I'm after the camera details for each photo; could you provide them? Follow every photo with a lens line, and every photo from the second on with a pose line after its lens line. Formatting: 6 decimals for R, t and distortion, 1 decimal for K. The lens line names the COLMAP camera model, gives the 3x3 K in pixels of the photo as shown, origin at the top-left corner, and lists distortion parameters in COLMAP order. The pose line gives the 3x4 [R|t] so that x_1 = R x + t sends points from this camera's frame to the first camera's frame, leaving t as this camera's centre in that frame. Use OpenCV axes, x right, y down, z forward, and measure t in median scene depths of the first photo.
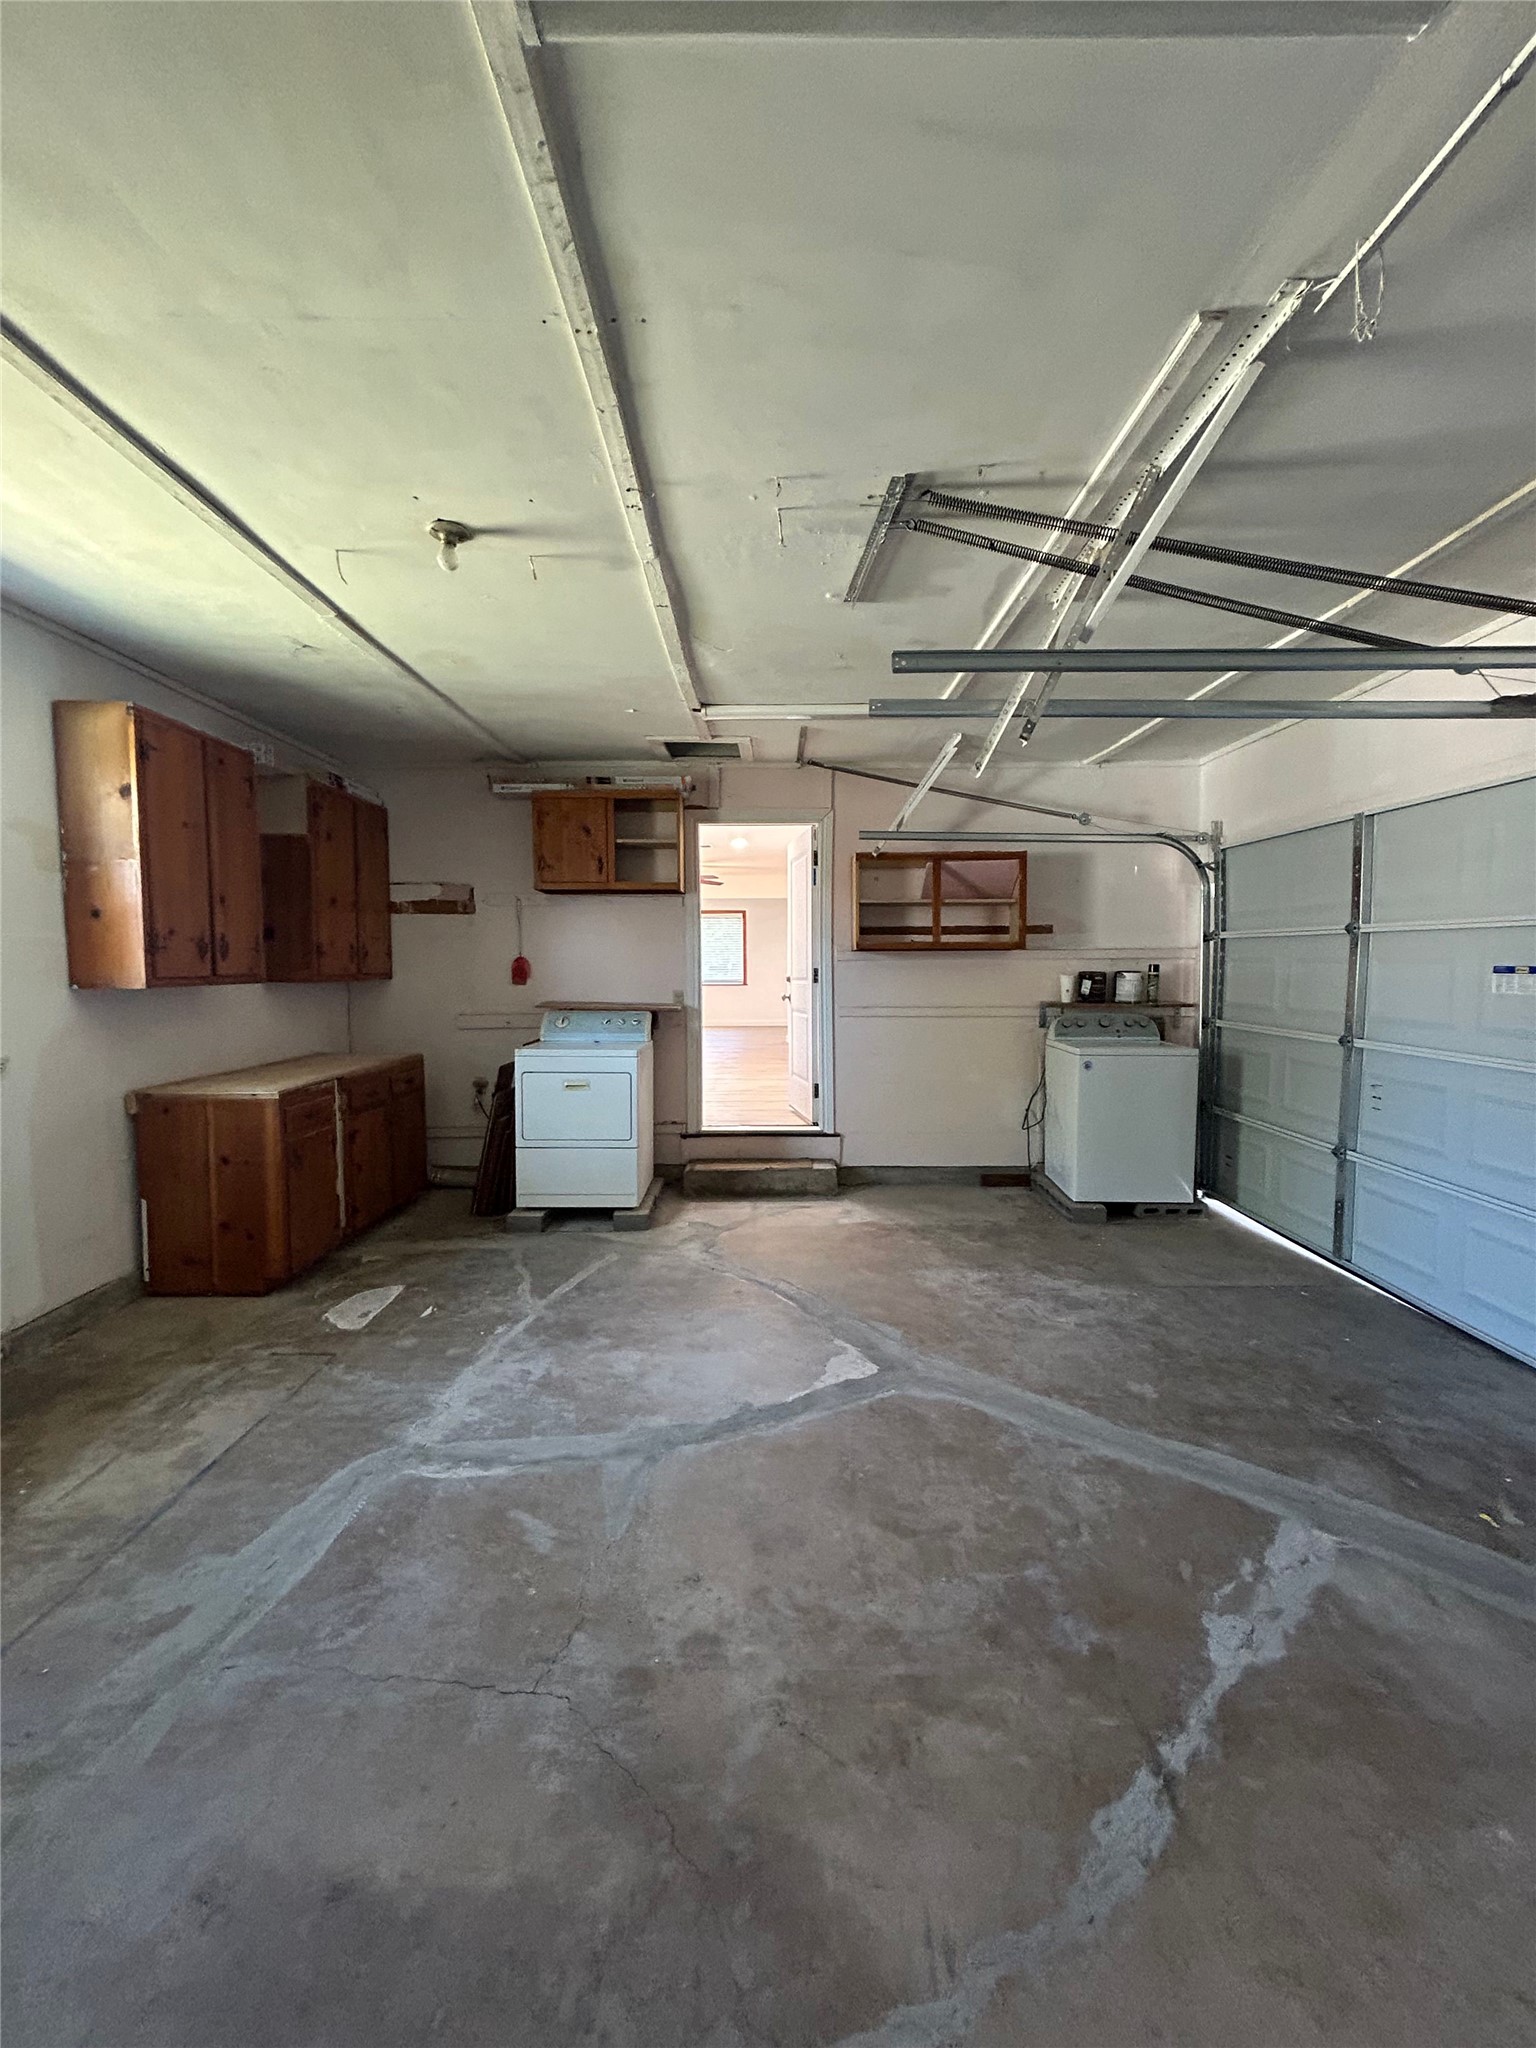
lens RADIAL K [[826.7, 0, 771.0], [0, 826.7, 1026.2], [0, 0, 1]] dist [-0.001783, 0.000833]
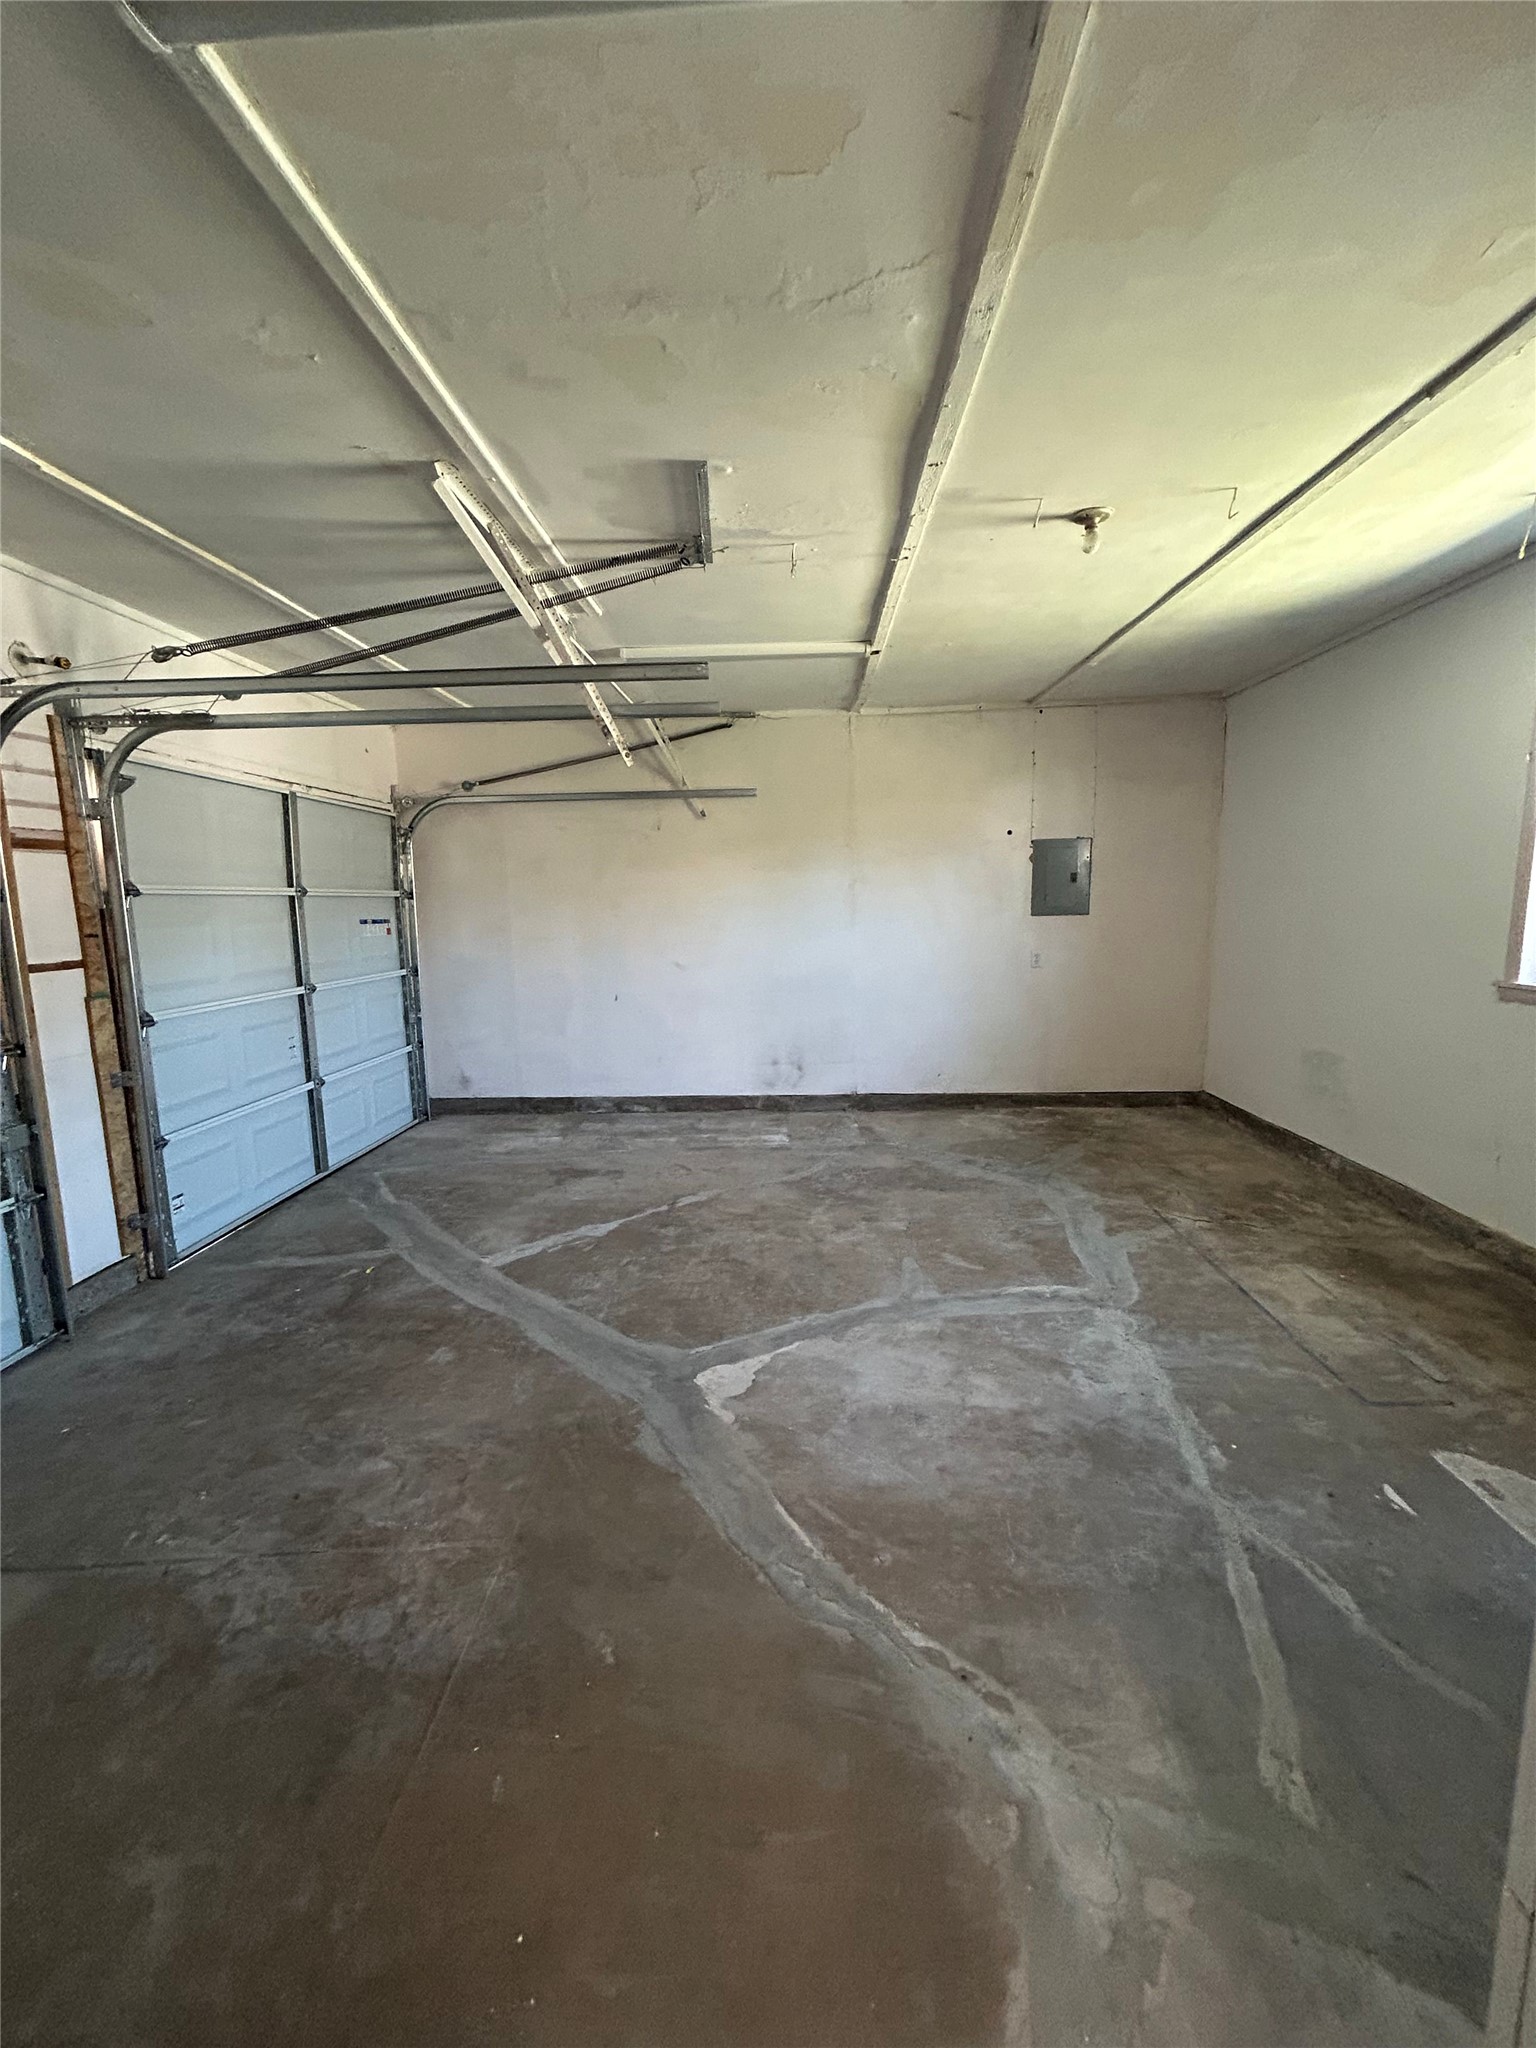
lens RADIAL K [[826.7, 0, 770.2], [0, 826.7, 1026.8], [0, 0, 1]] dist [-0.001783, 0.000833]
pose [[-0.998770, 0.018167, 0.046135, 0.000597], [0.028256, 0.973131, 0.228513, -0.155506], [-0.040744, 0.229536, -0.972447, 1.771367]]
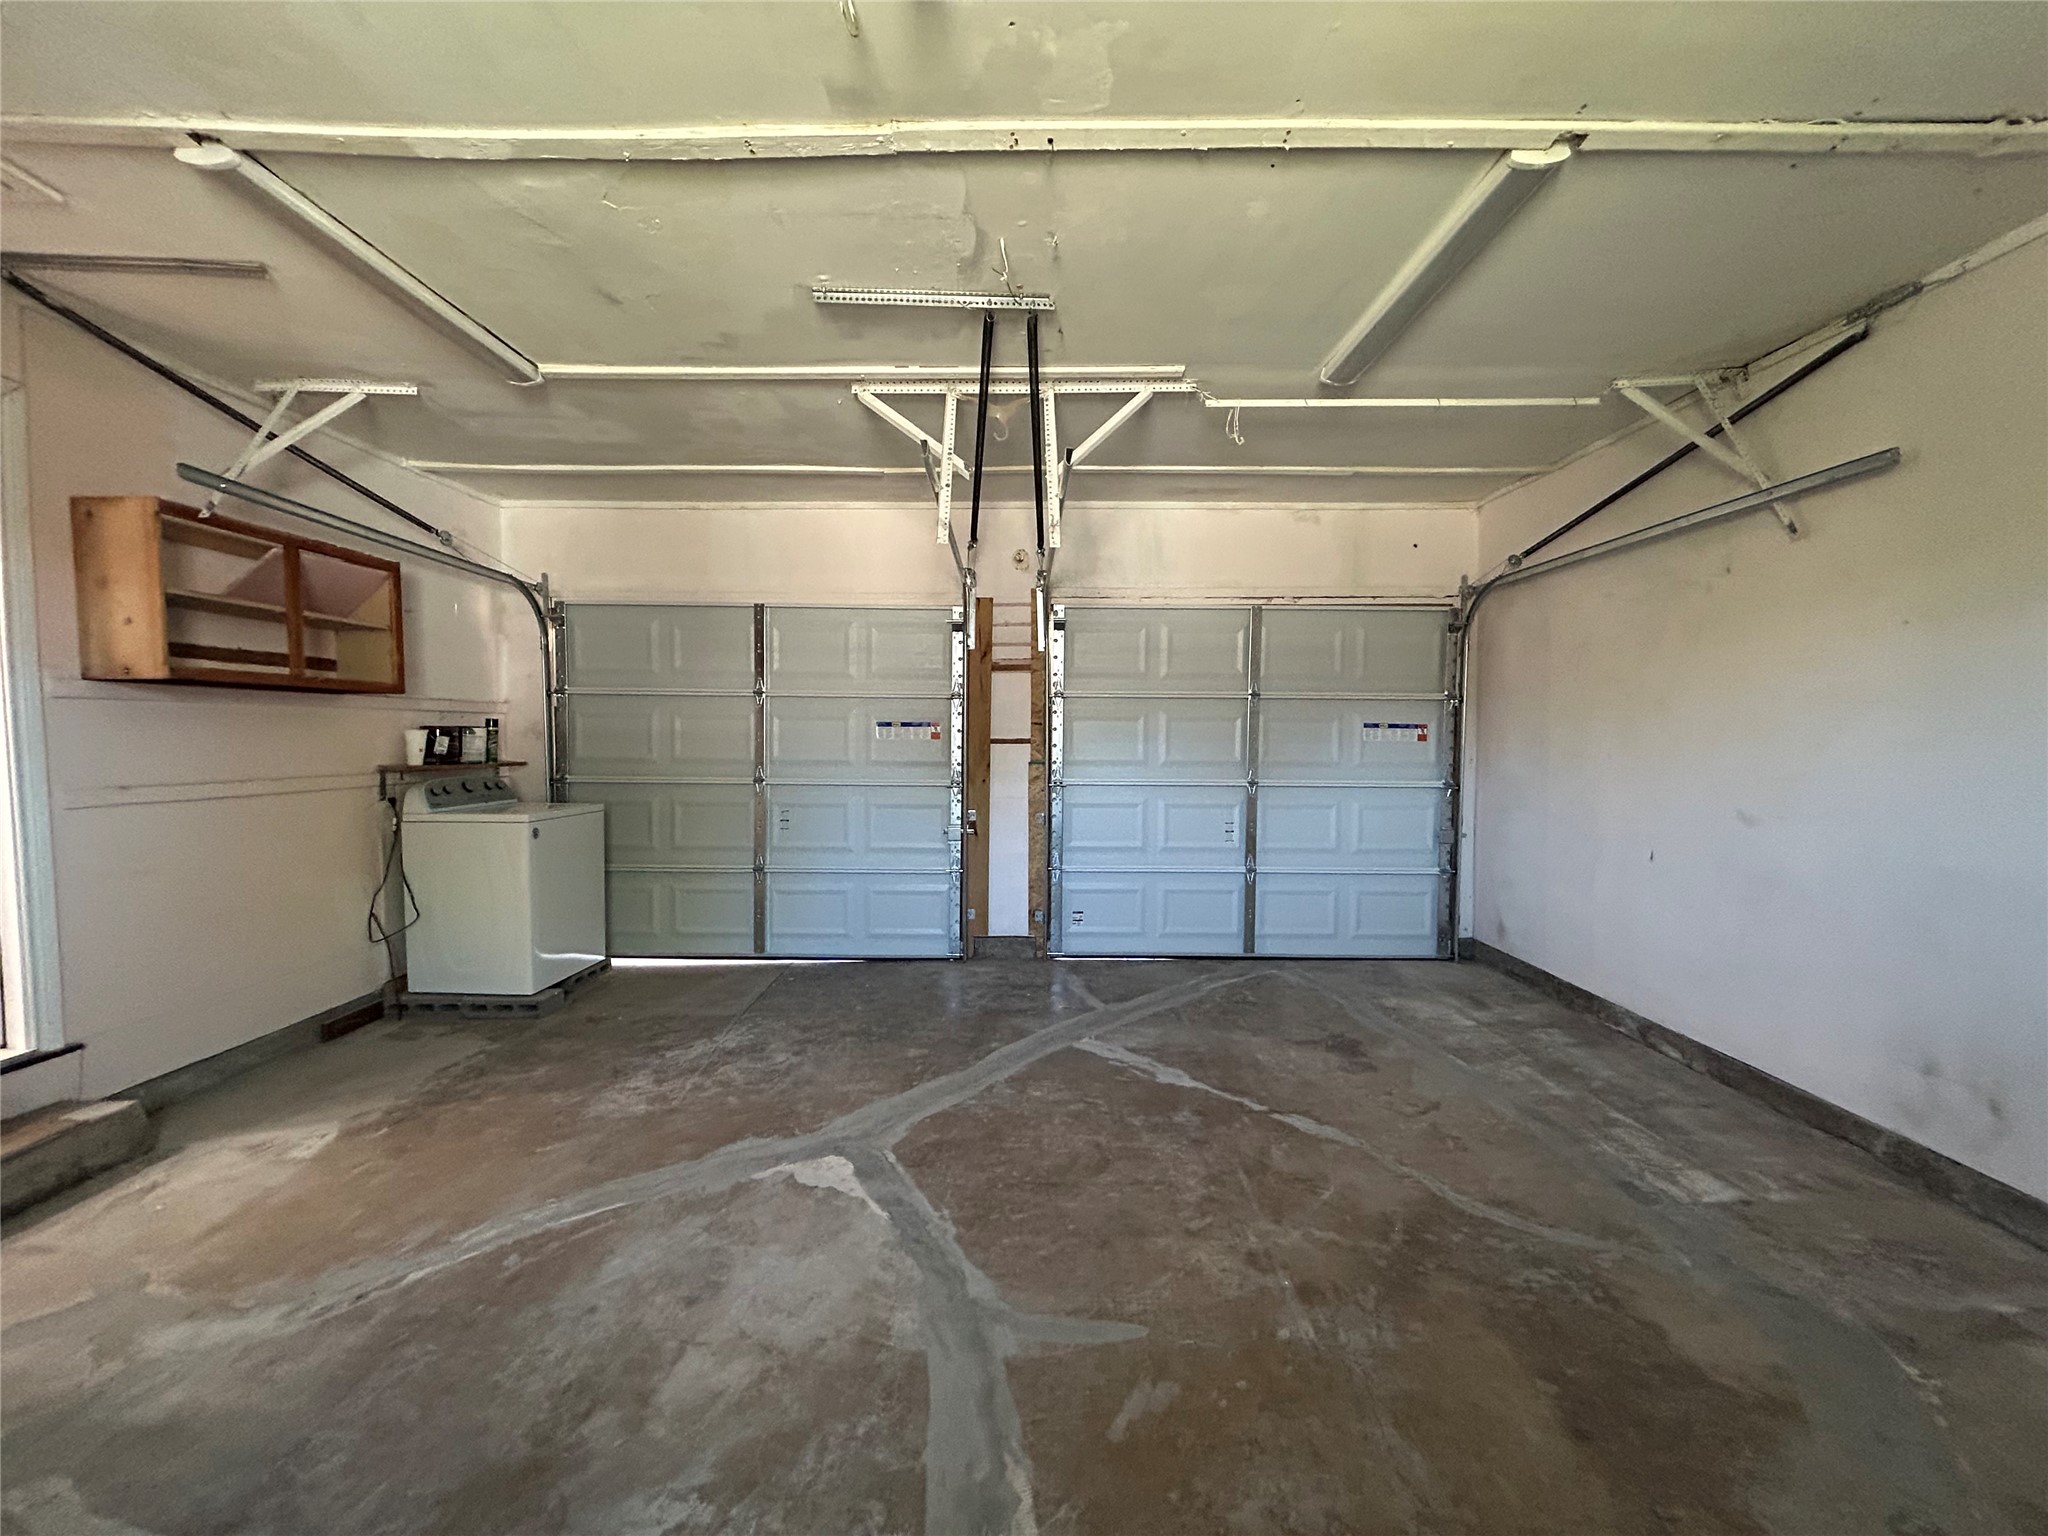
lens RADIAL K [[826.7, 0, 1022.4], [0, 826.7, 770.4], [0, 0, 1]] dist [-0.001783, 0.000833]
pose [[0.003379, -0.039446, 0.999216, -0.747950], [0.072643, 0.996591, 0.039097, -0.023085], [-0.997352, 0.072454, 0.006233, 0.760030]]
